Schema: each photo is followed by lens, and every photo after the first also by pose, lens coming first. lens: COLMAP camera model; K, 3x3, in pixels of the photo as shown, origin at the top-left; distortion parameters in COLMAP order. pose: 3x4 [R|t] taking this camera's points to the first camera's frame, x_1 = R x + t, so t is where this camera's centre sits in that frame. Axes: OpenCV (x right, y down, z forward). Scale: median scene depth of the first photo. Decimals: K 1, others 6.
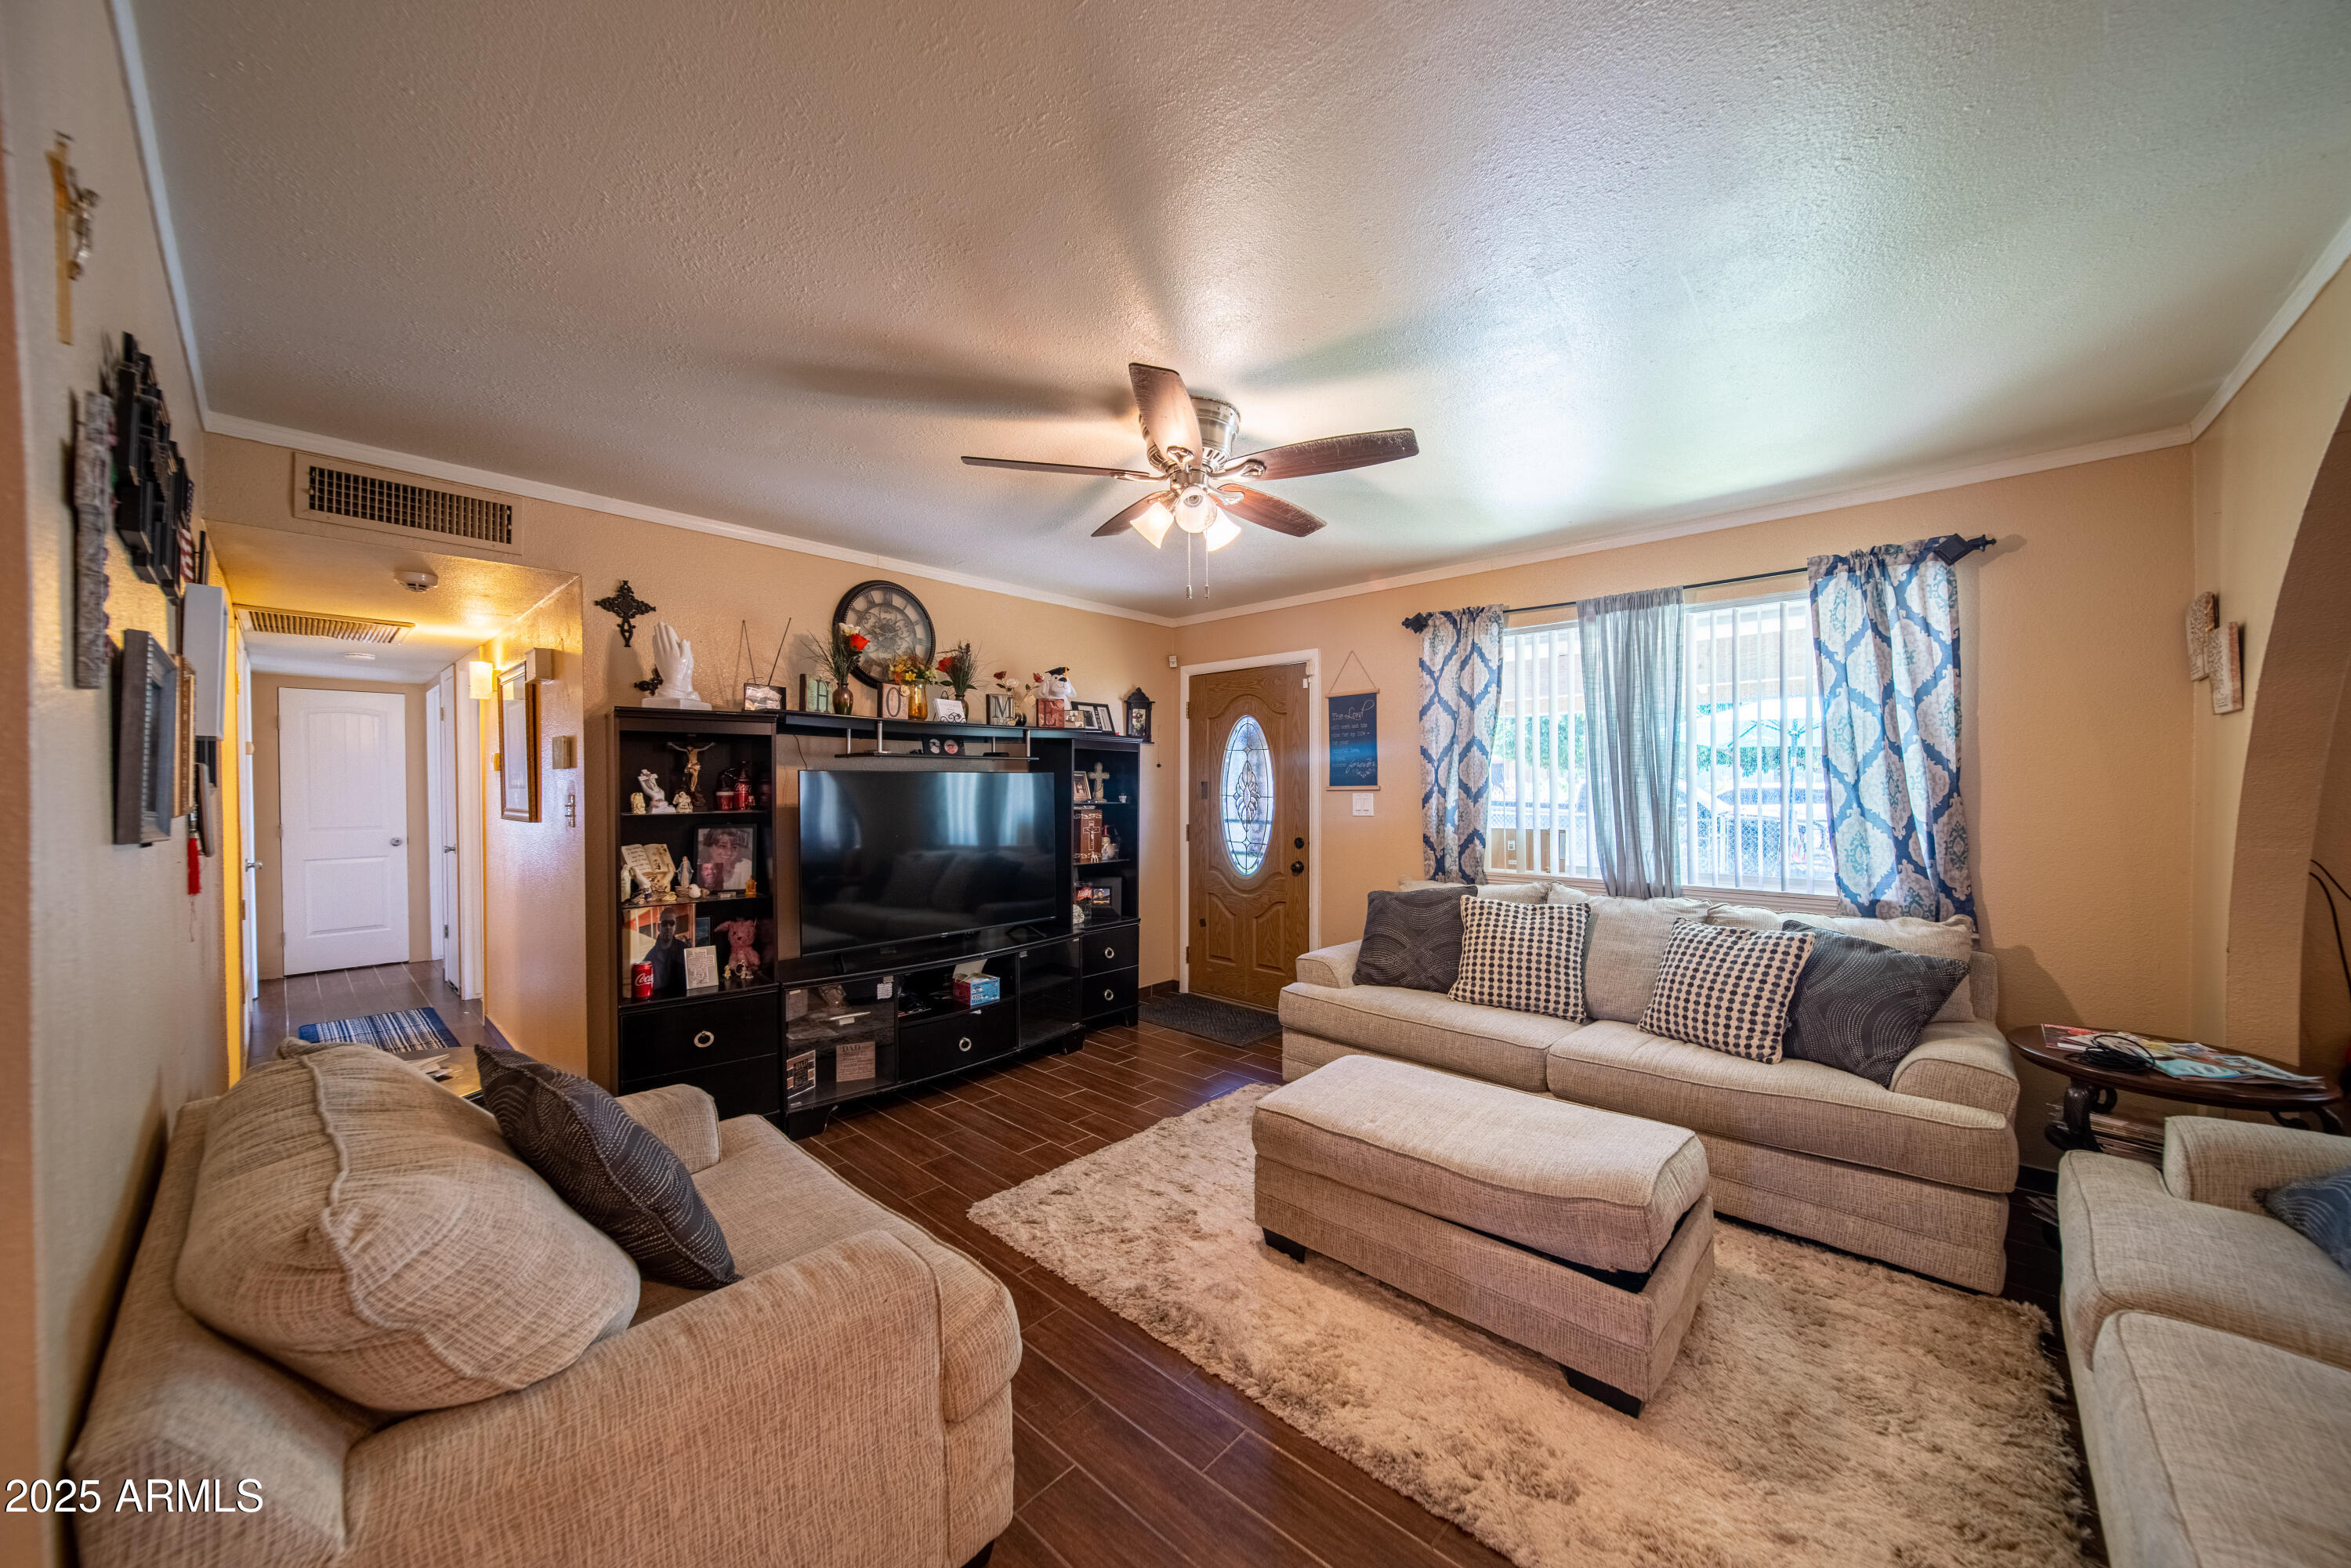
lens RADIAL K [[821.3, 0, 1169.6], [0, 821.3, 789.5], [0, 0, 1]] dist [0.000187, -0.000077]
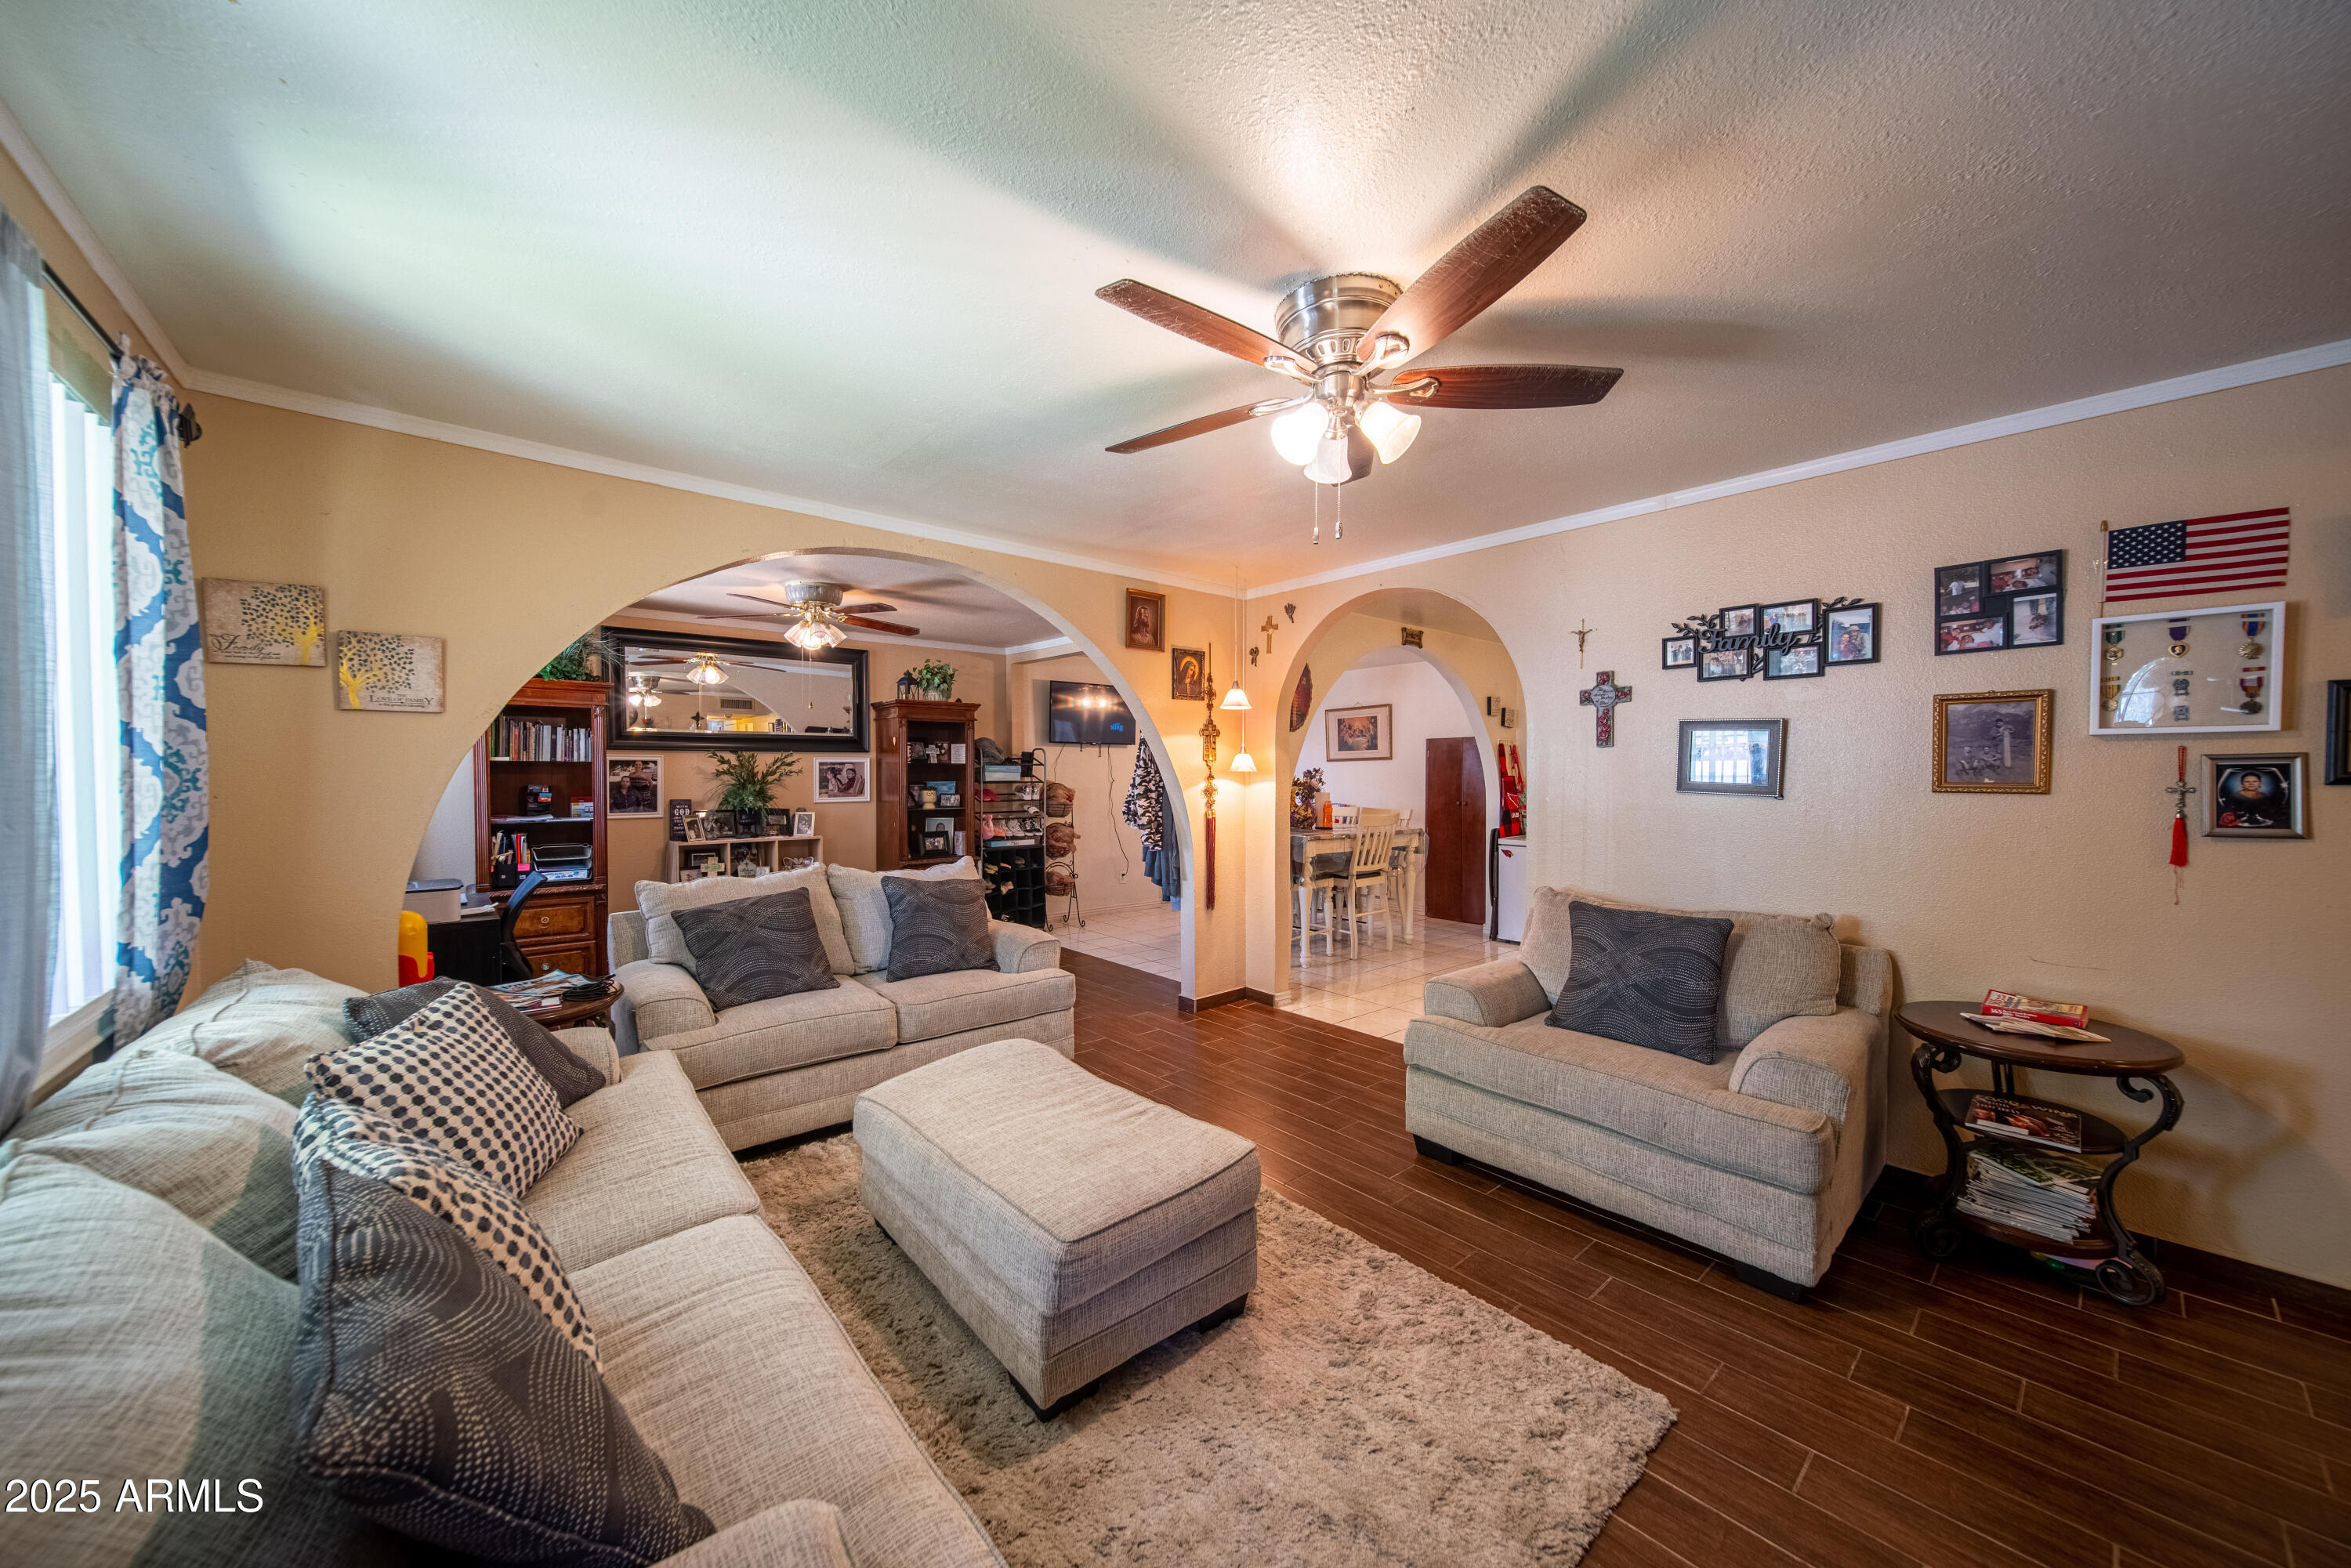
lens RADIAL K [[821.3, 0, 1169.6], [0, 821.3, 789.5], [0, 0, 1]] dist [0.000187, -0.000077]
pose [[-0.992895, -0.001900, 0.118978, 0.063233], [0.001623, 0.999563, 0.029504, -0.010994], [-0.118982, 0.029488, -0.992458, 1.212679]]
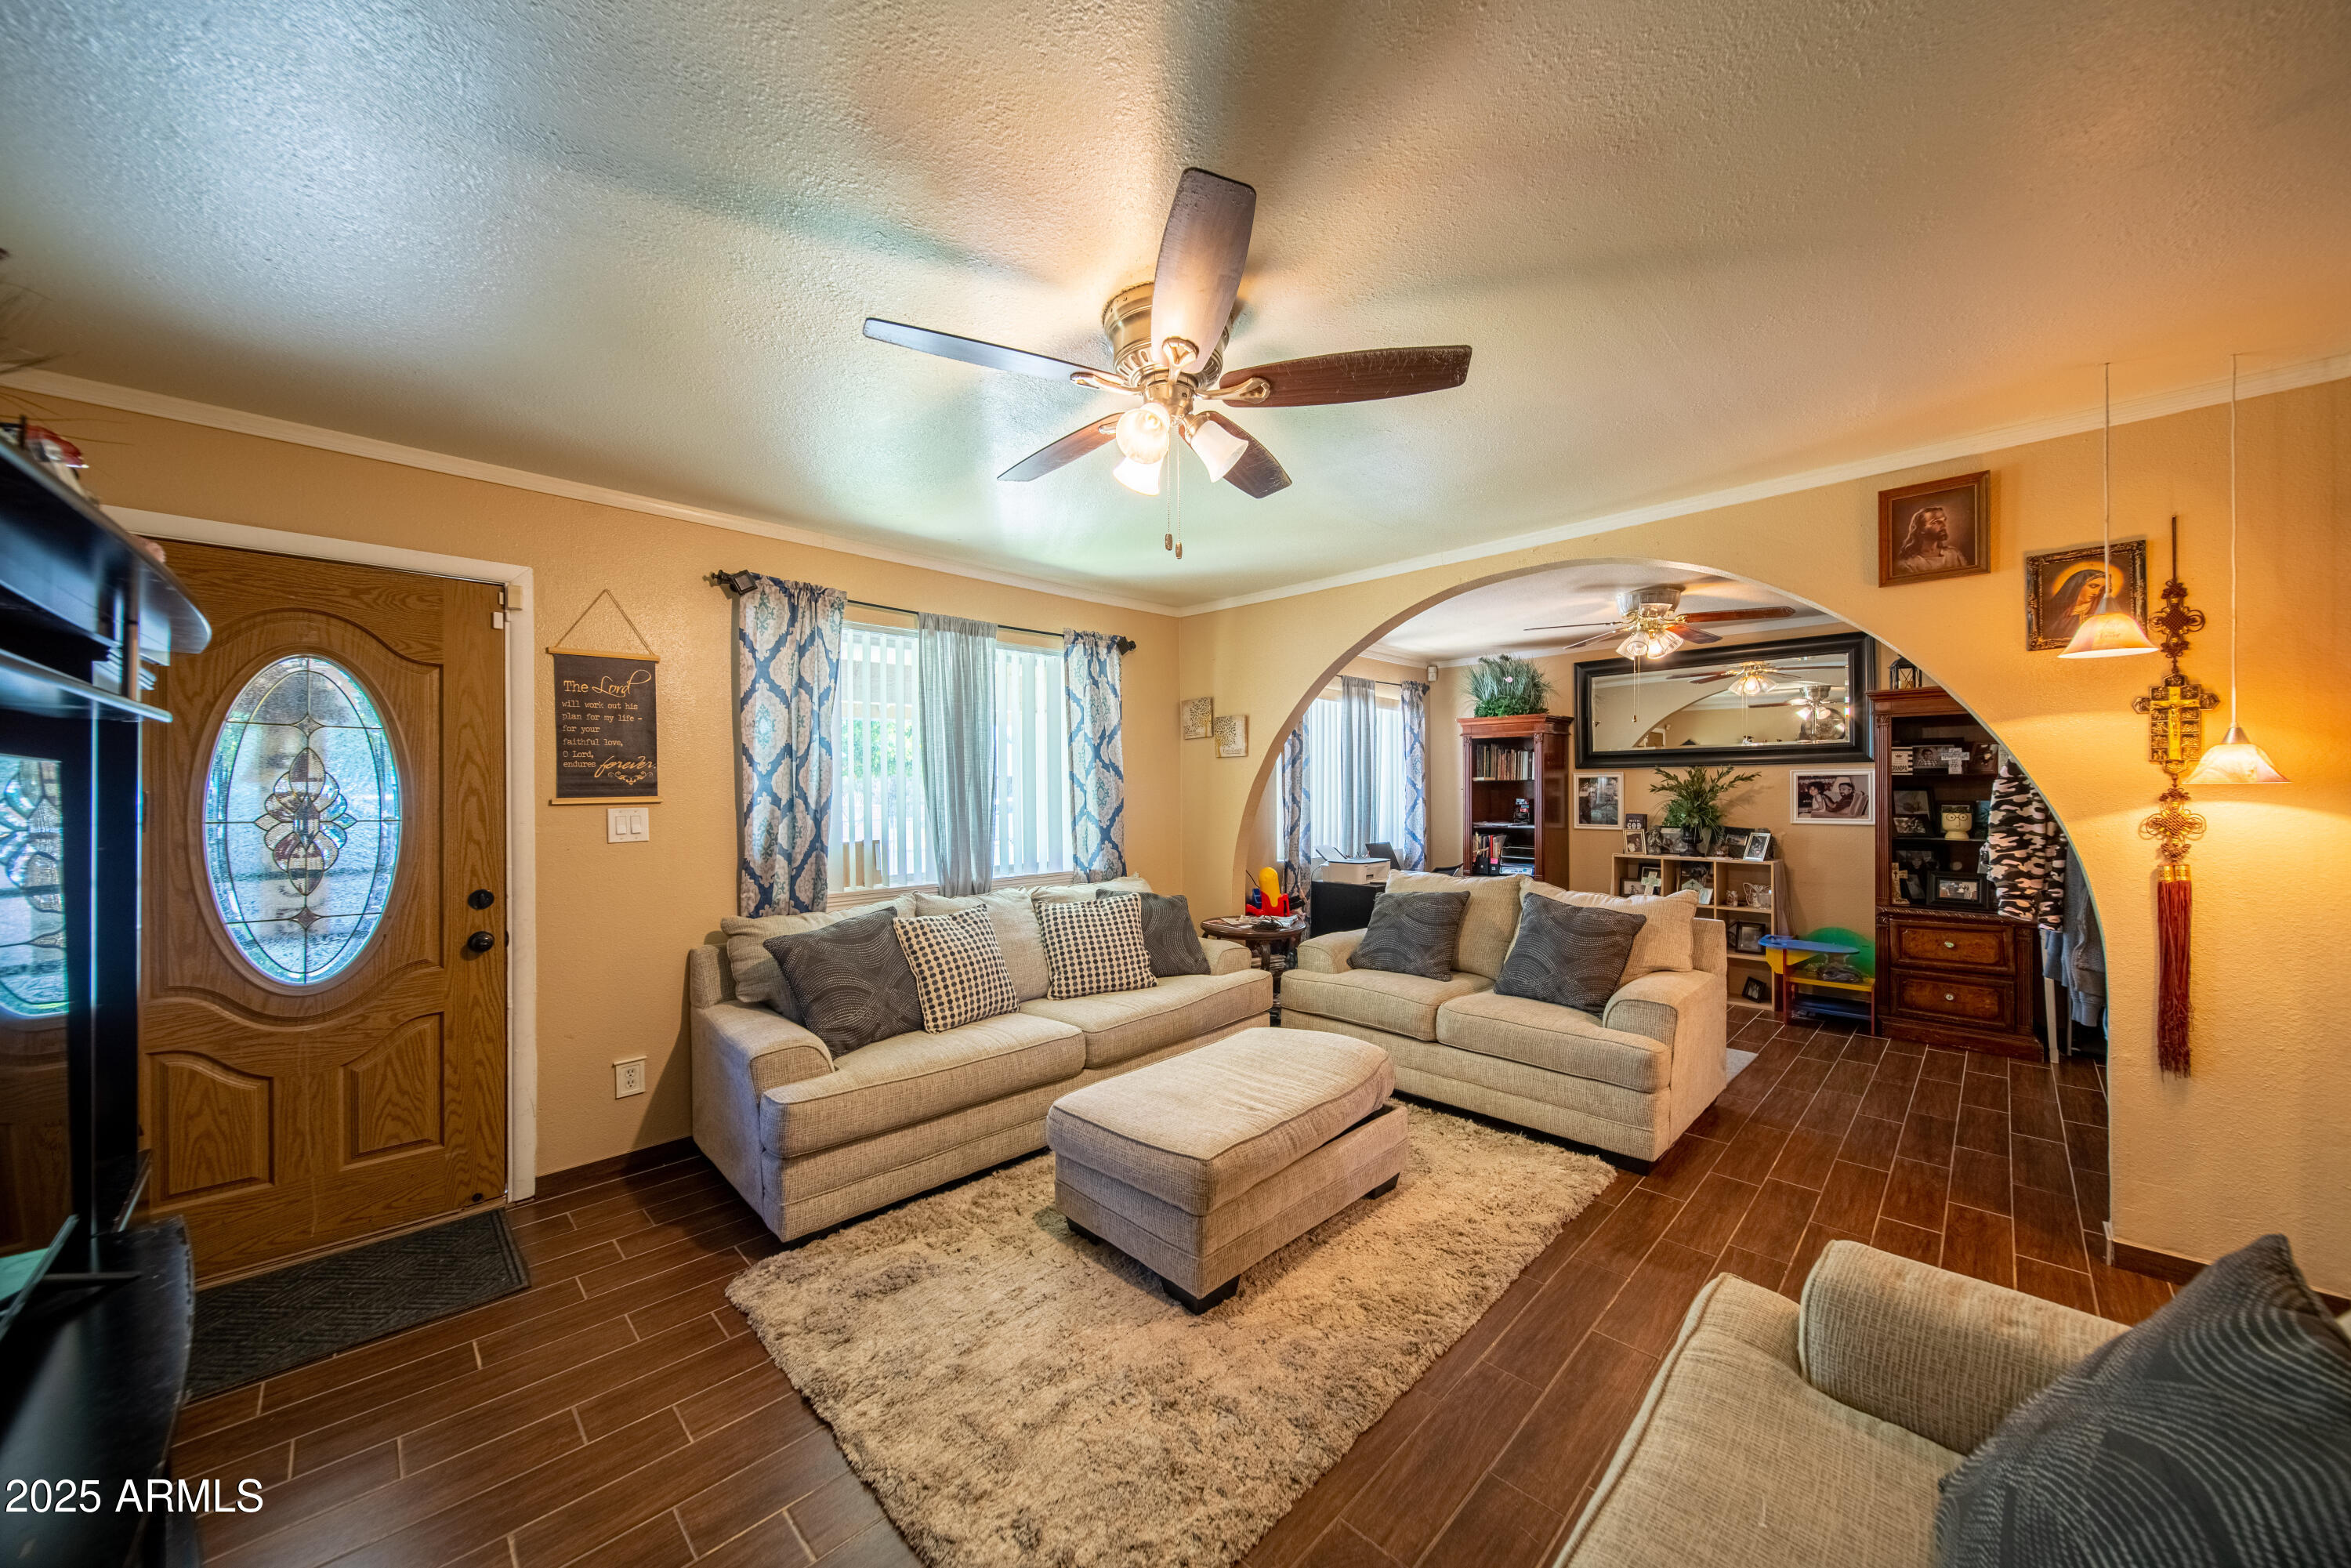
lens RADIAL K [[821.3, 0, 1169.6], [0, 821.3, 789.5], [0, 0, 1]] dist [0.000187, -0.000077]
pose [[0.046039, 0.001457, 0.998939, -0.499841], [0.011850, 0.999928, -0.002005, -0.004794], [-0.998869, 0.011930, 0.046018, 0.646367]]
